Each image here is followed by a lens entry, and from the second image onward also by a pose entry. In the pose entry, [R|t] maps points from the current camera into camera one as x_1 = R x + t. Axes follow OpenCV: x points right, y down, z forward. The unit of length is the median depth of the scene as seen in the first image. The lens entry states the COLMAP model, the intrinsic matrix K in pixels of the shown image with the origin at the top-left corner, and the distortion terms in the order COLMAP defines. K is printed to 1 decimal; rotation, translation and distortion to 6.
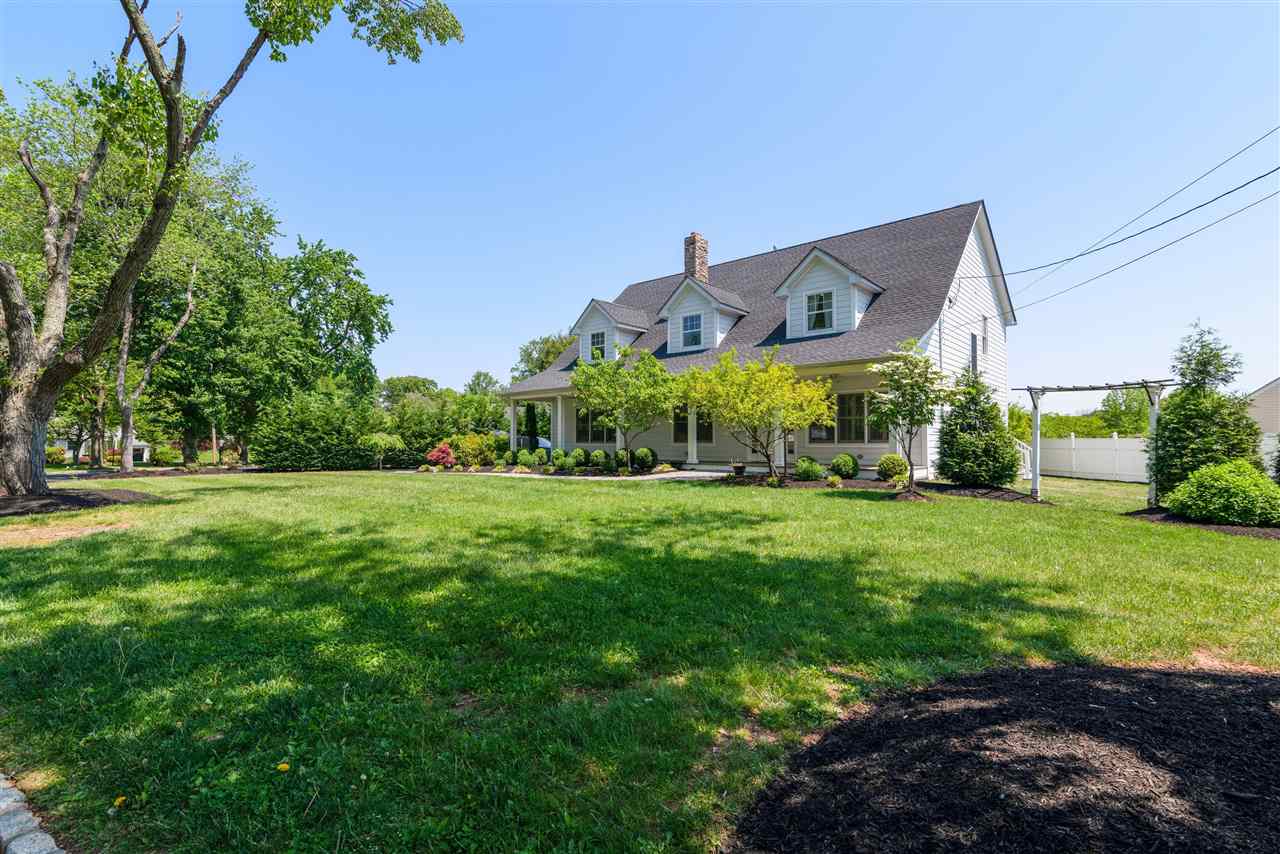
lens RADIAL K [[591.1, 0, 669.3], [0, 591.1, 435.3], [0, 0, 1]] dist [-0.020777, -0.000026]
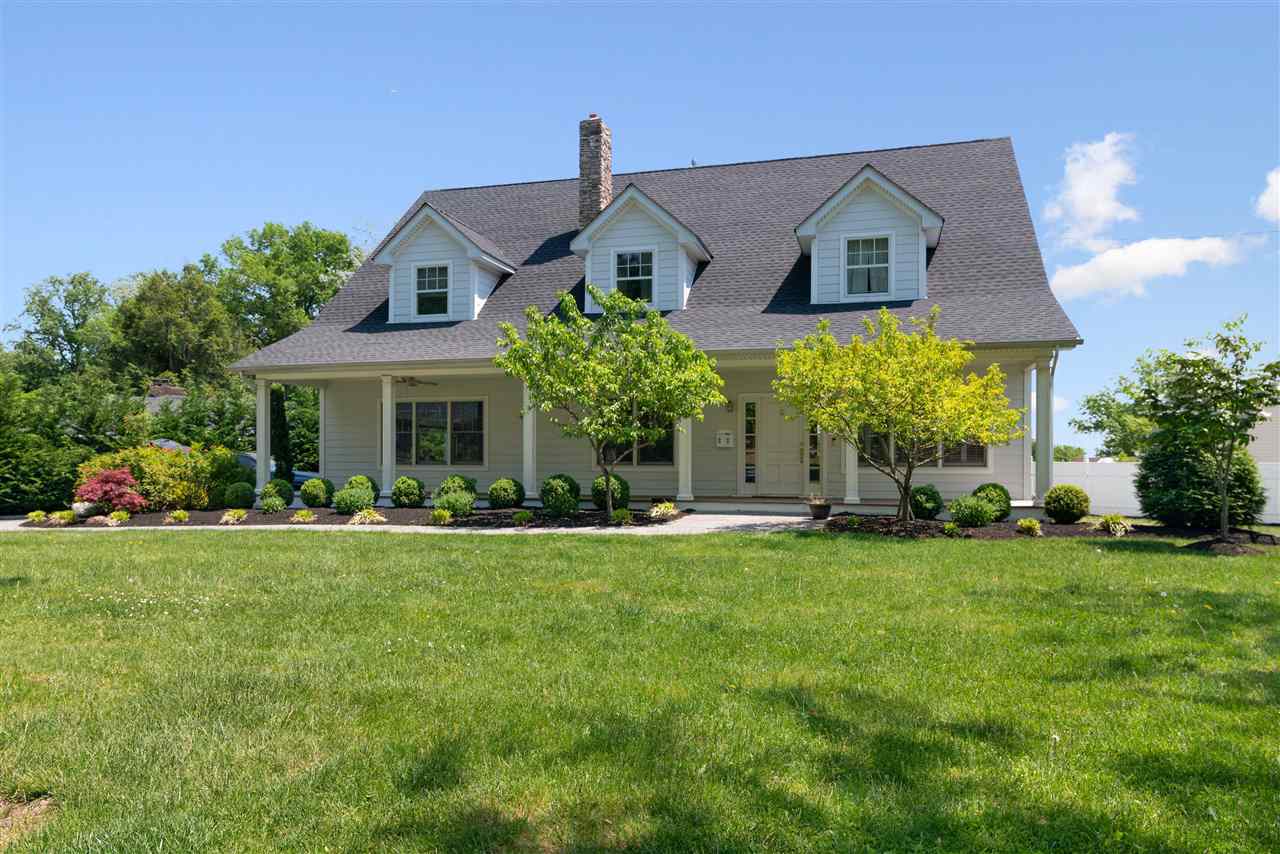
lens RADIAL K [[812.9, 0, 640.3], [0, 812.9, 495.2], [0, 0, 1]] dist [-0.000352, 0.000005]
pose [[0.900397, -0.009061, 0.434974, -0.279881], [-0.010563, 0.999033, 0.042677, 0.006047], [-0.434940, -0.043021, 0.899431, 0.222158]]
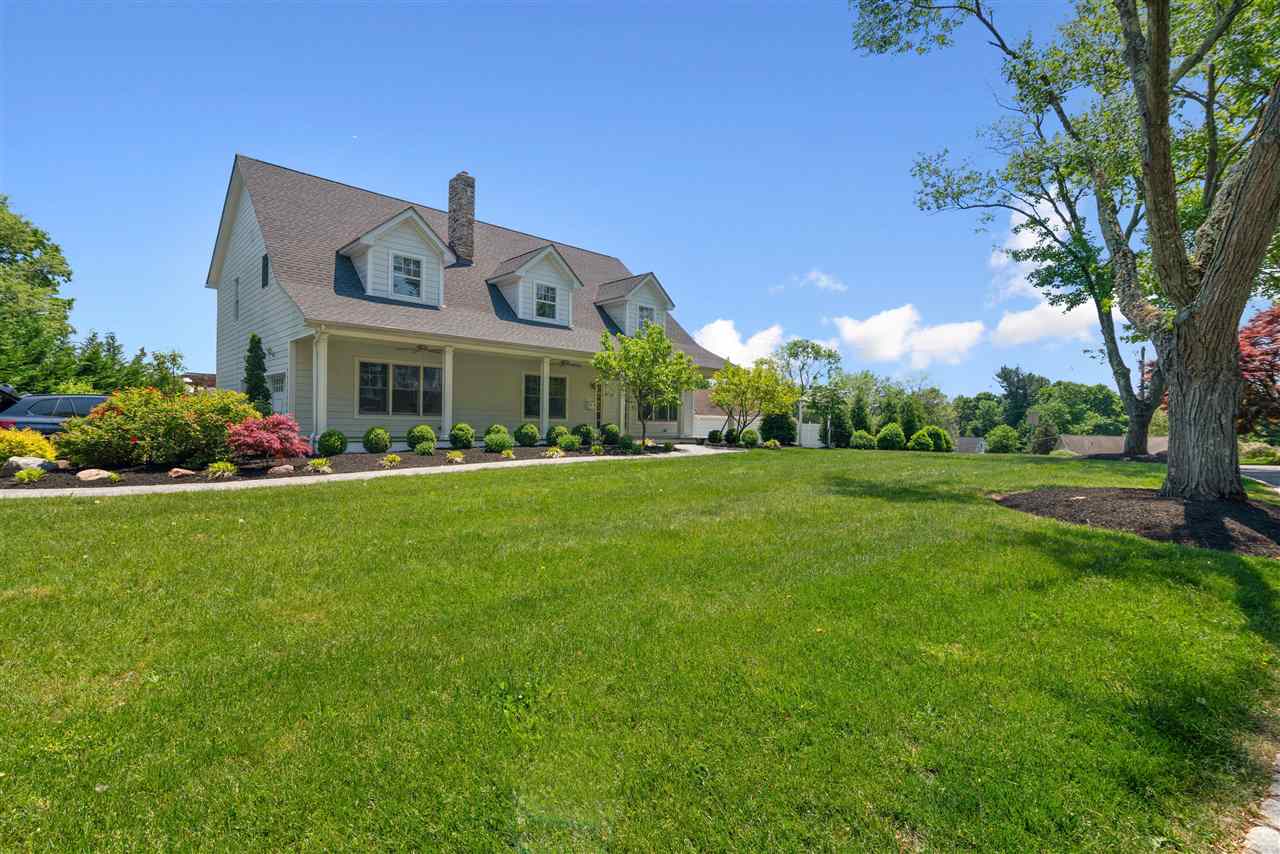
lens RADIAL K [[591.1, 0, 669.3], [0, 591.1, 435.3], [0, 0, 1]] dist [-0.020777, -0.000026]
pose [[0.064654, -0.016430, 0.997772, -1.776462], [-0.027045, 0.999468, 0.018210, 0.031813], [-0.997541, -0.028162, 0.064175, 1.446987]]
